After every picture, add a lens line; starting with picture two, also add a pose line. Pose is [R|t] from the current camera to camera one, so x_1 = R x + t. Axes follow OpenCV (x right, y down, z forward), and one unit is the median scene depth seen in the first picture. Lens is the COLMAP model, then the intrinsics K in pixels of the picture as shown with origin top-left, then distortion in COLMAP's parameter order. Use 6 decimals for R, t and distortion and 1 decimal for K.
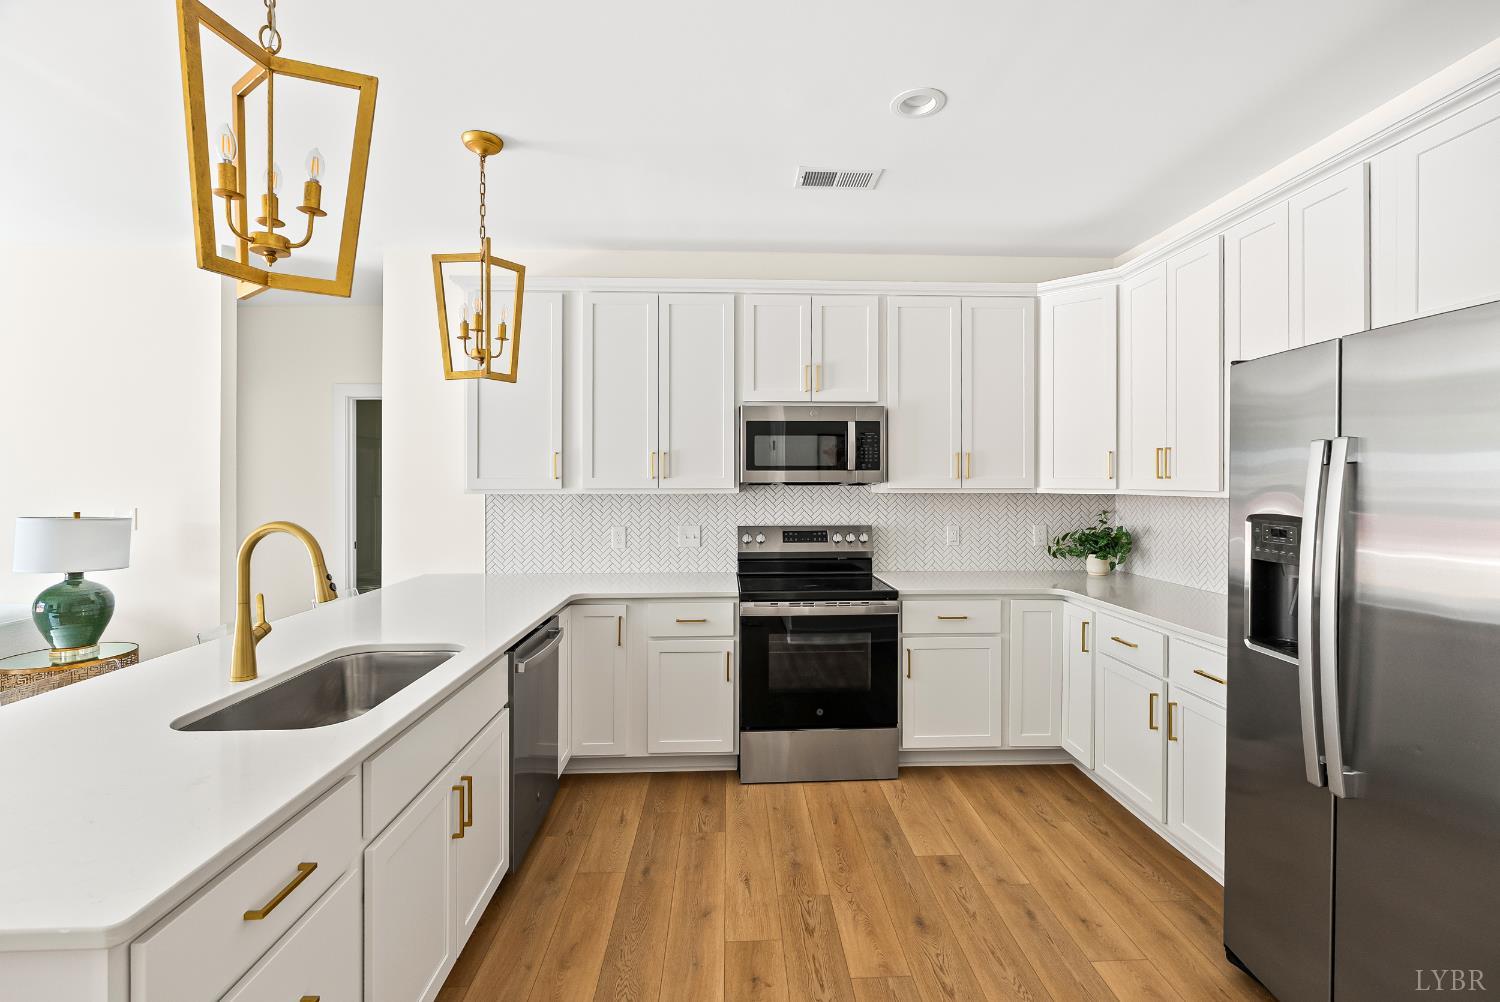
lens RADIAL K [[666.5, 0, 749.0], [0, 666.5, 484.5], [0, 0, 1]] dist [-0.005646, 0.000180]
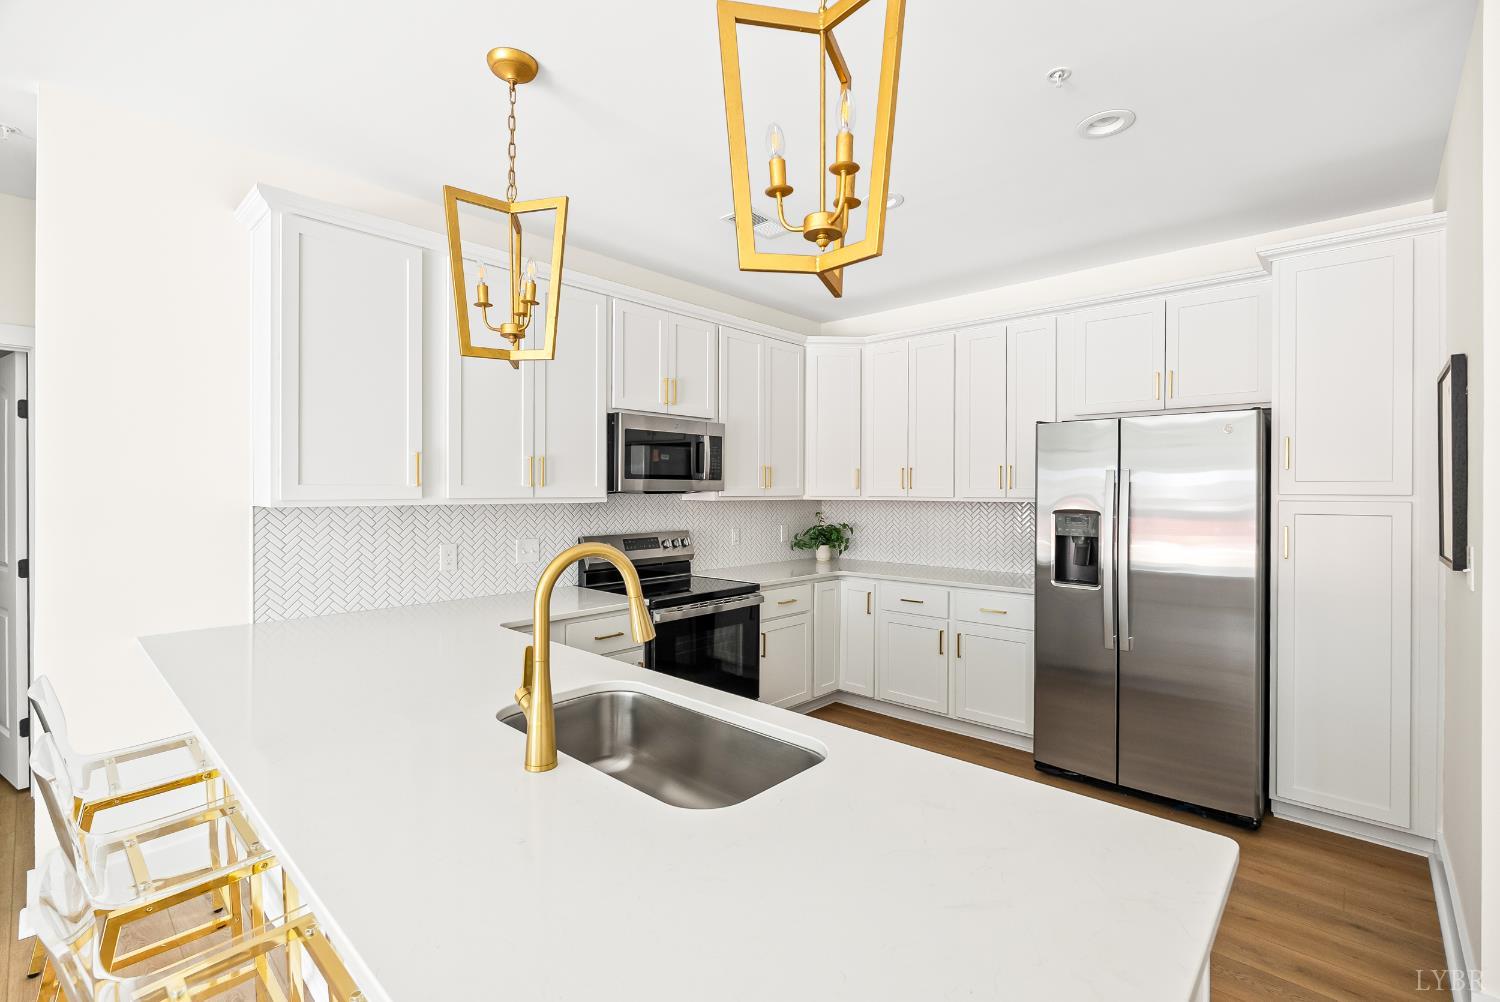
lens RADIAL K [[666.5, 0, 751.1], [0, 666.5, 494.0], [0, 0, 1]] dist [-0.005646, 0.000180]
pose [[0.707286, -0.001305, 0.706926, -0.602522], [-0.000194, 0.999998, 0.002040, -0.000222], [-0.706927, -0.001580, 0.707285, 0.180368]]
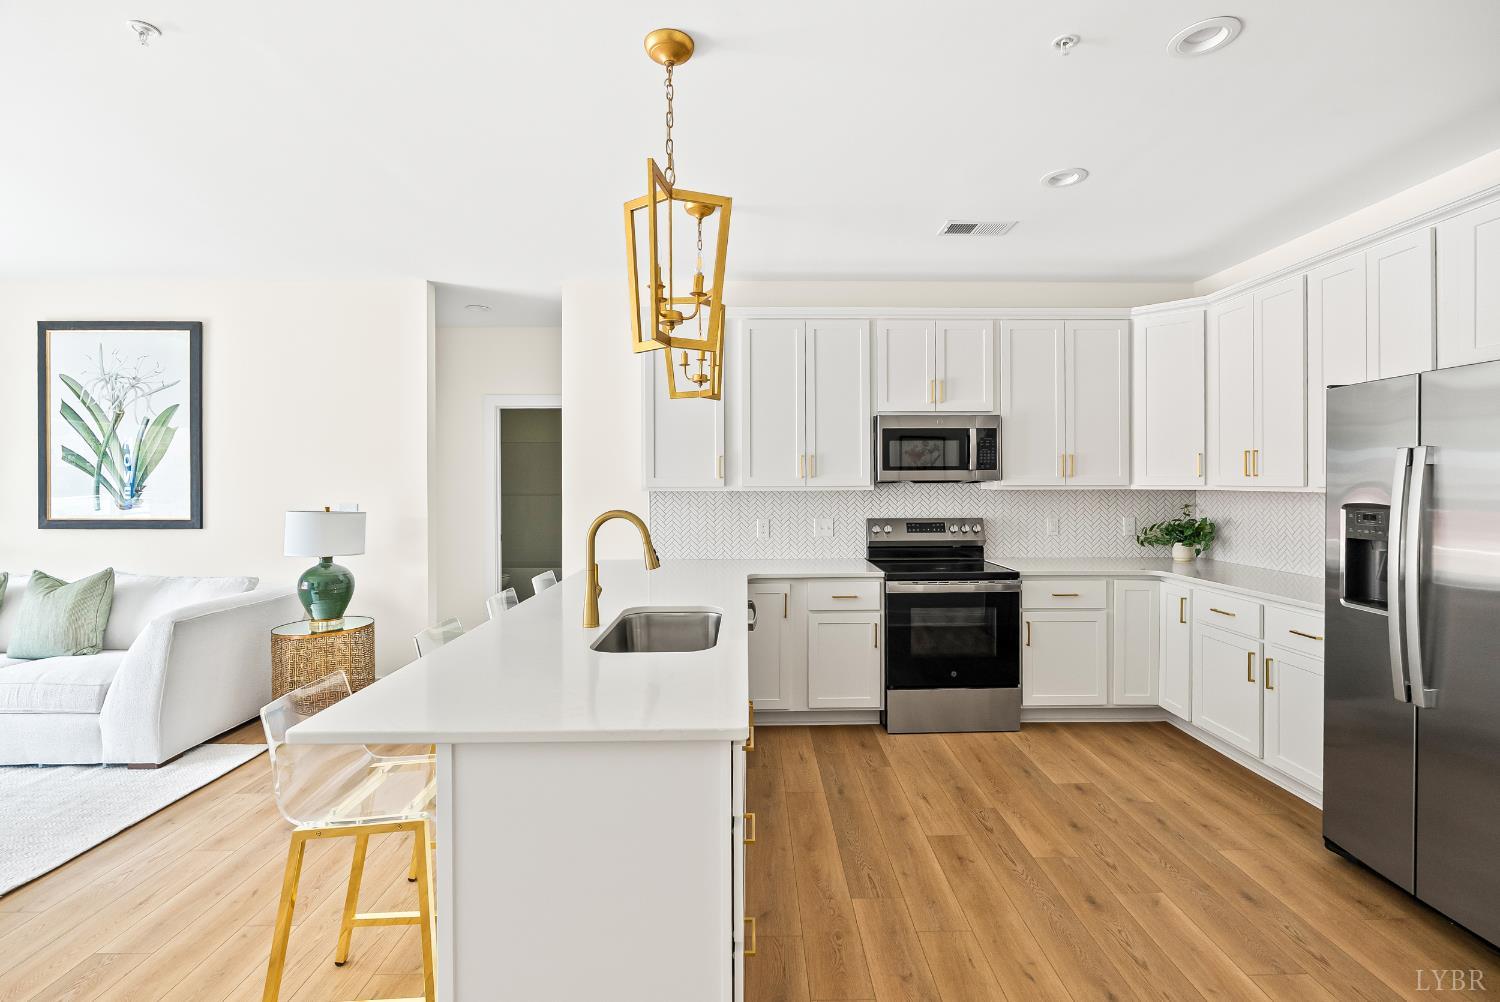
lens RADIAL K [[666.5, 0, 753.9], [0, 666.5, 483.4], [0, 0, 1]] dist [-0.005646, 0.000180]
pose [[0.999618, -0.002823, -0.027503, -0.210266], [0.002822, 0.999996, -0.000073, 0.001216], [0.027503, -0.000005, 0.999622, -0.190804]]
